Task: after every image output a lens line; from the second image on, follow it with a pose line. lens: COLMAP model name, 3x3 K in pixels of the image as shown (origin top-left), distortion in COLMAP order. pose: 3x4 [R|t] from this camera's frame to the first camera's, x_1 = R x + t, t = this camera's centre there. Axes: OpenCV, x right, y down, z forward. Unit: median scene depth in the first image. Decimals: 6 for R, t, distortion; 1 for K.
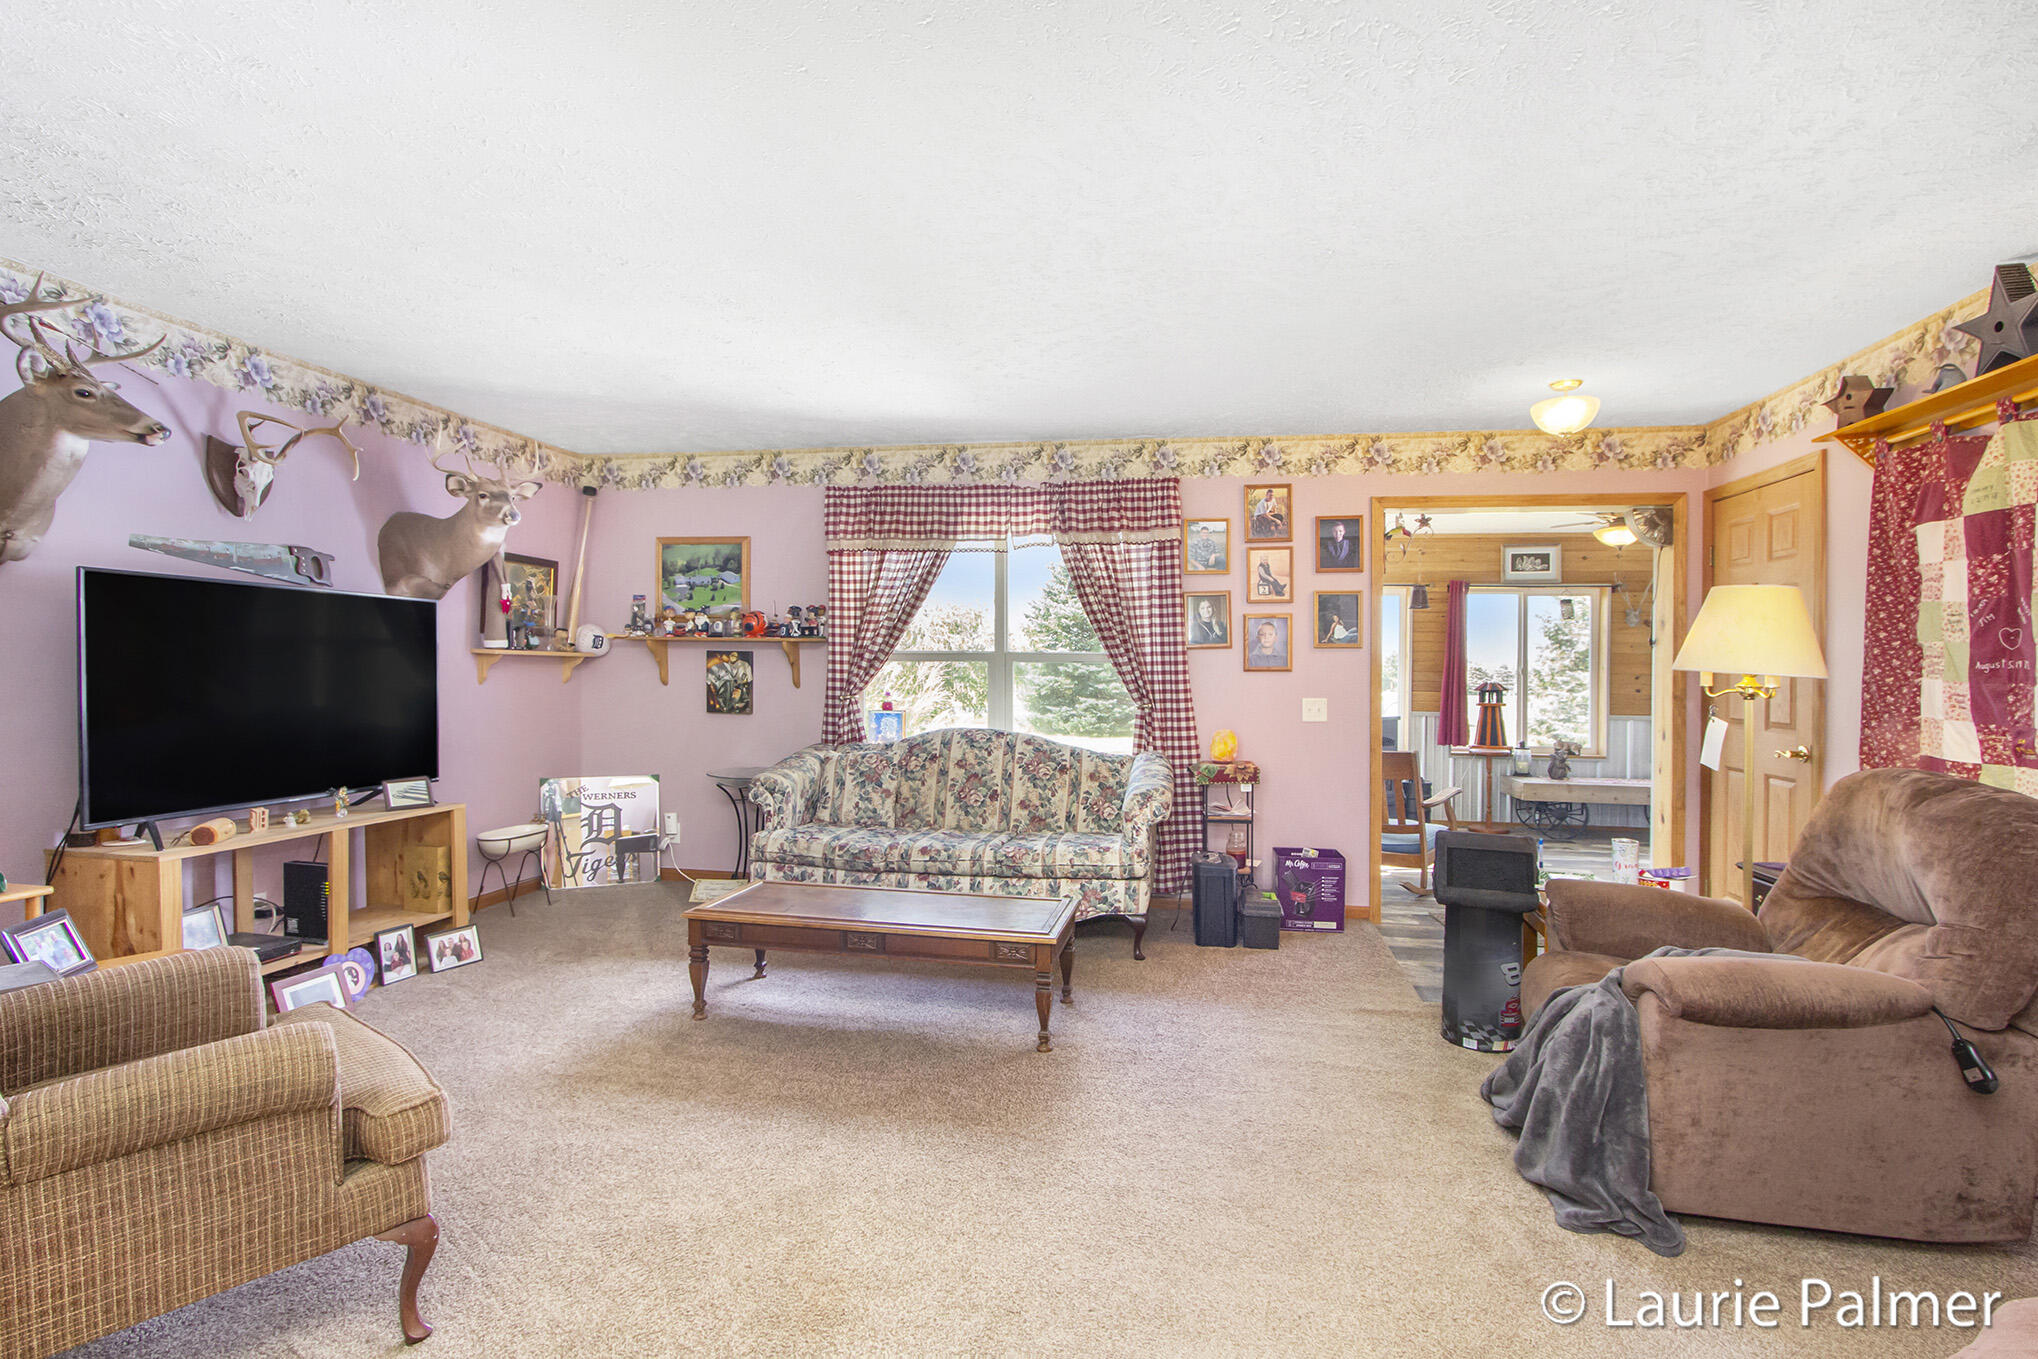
lens RADIAL K [[1002.1, 0, 1010.1], [0, 1002.1, 672.4], [0, 0, 1]] dist [0.004418, 0.000396]
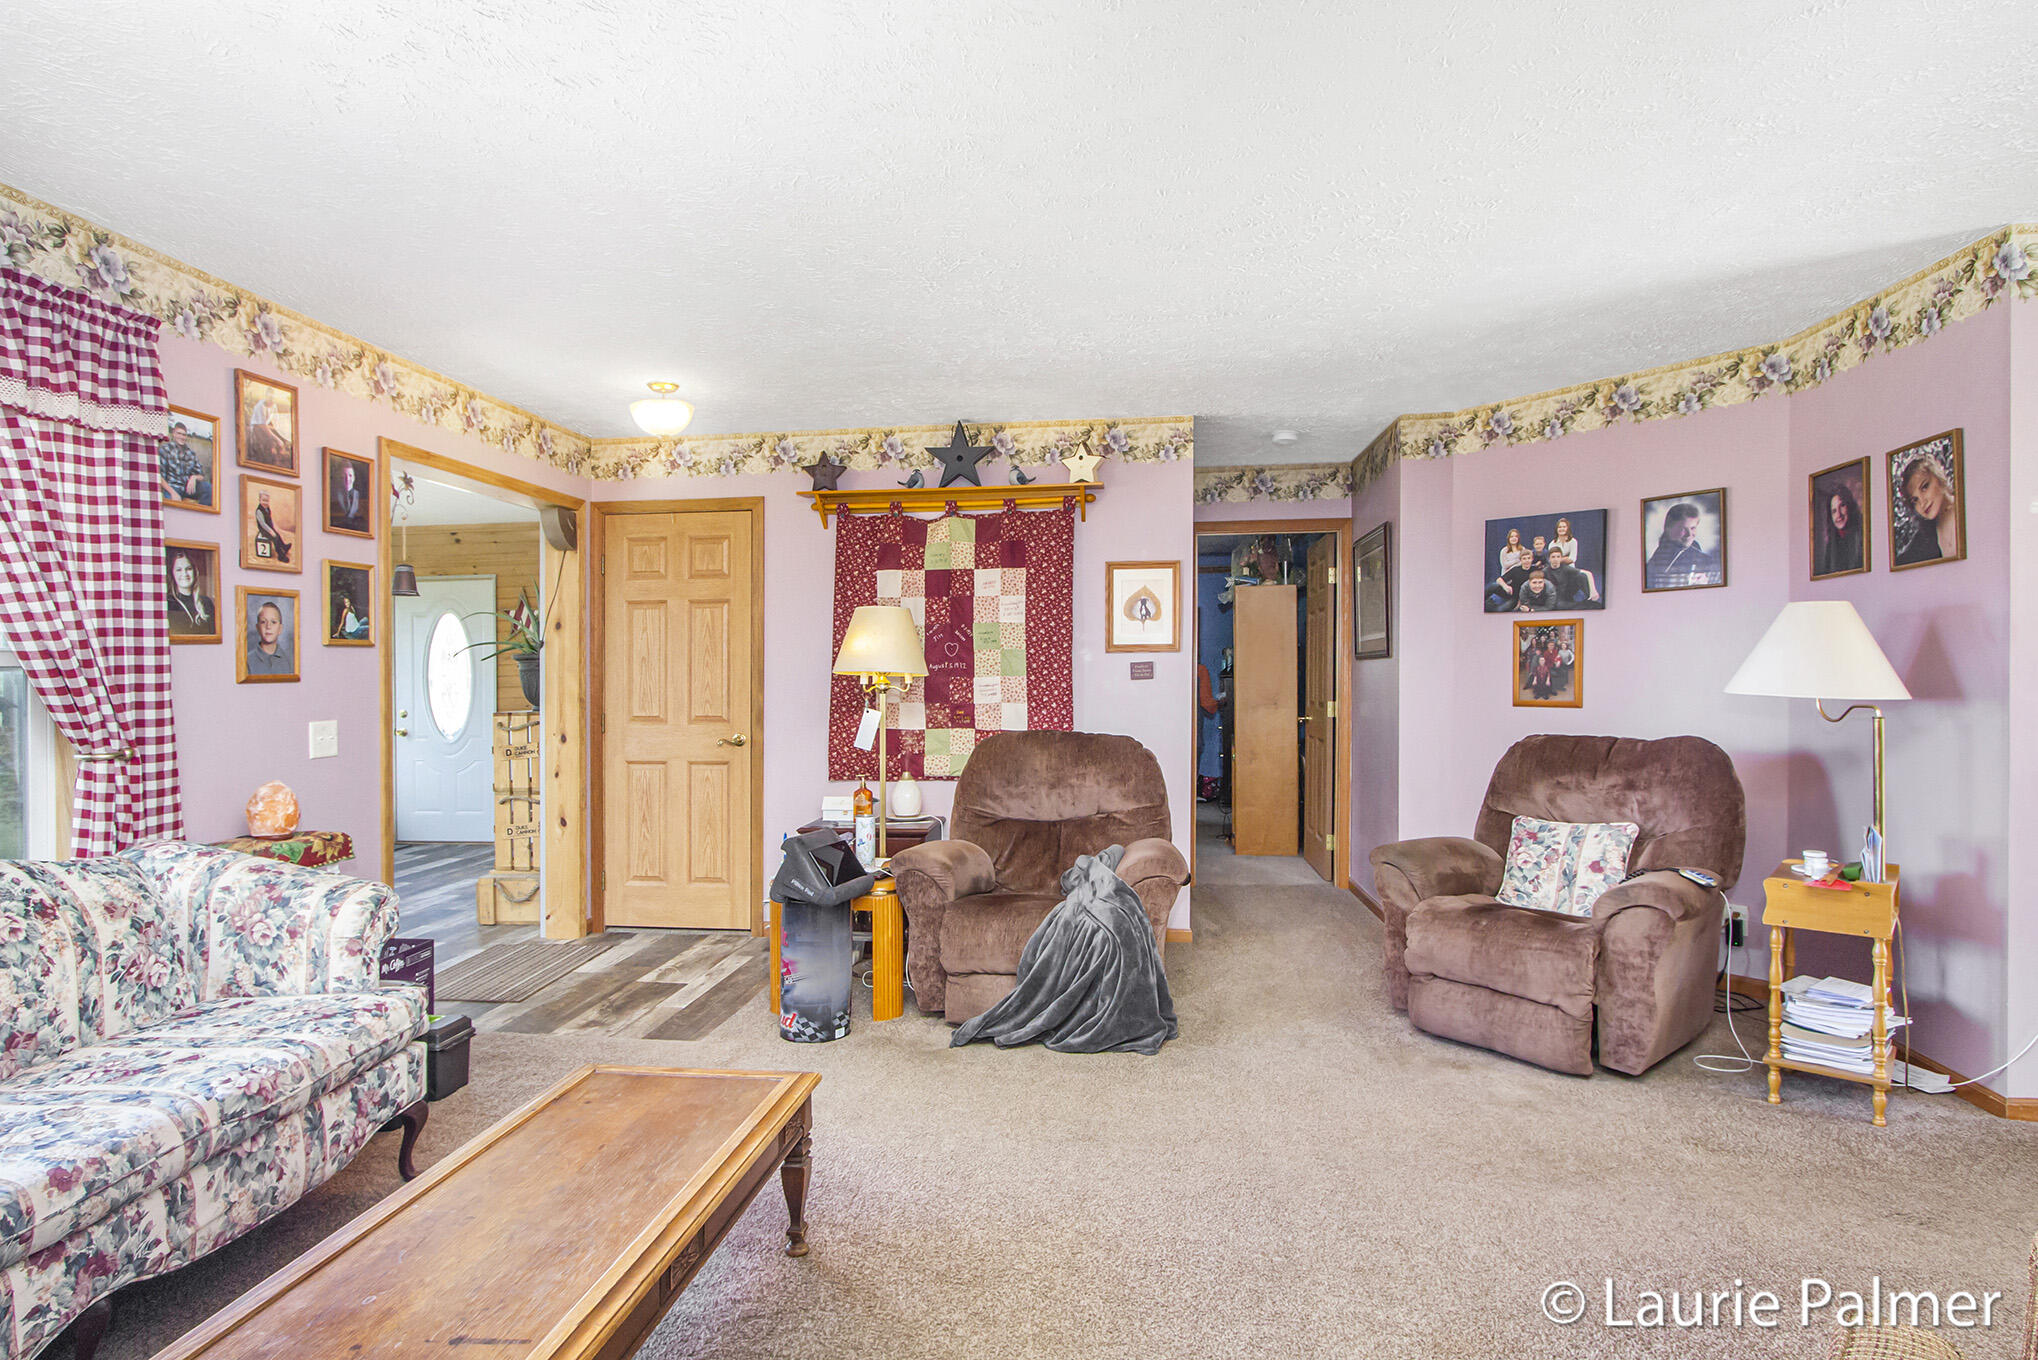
lens RADIAL K [[1106.4, 0, 1011.9], [0, 1106.4, 686.6], [0, 0, 1]] dist [0.004385, 0.000513]
pose [[-0.078343, -0.021447, 0.996696, -0.465463], [0.012374, 0.999671, 0.022483, -0.008015], [-0.996850, 0.014095, -0.078052, 0.609107]]
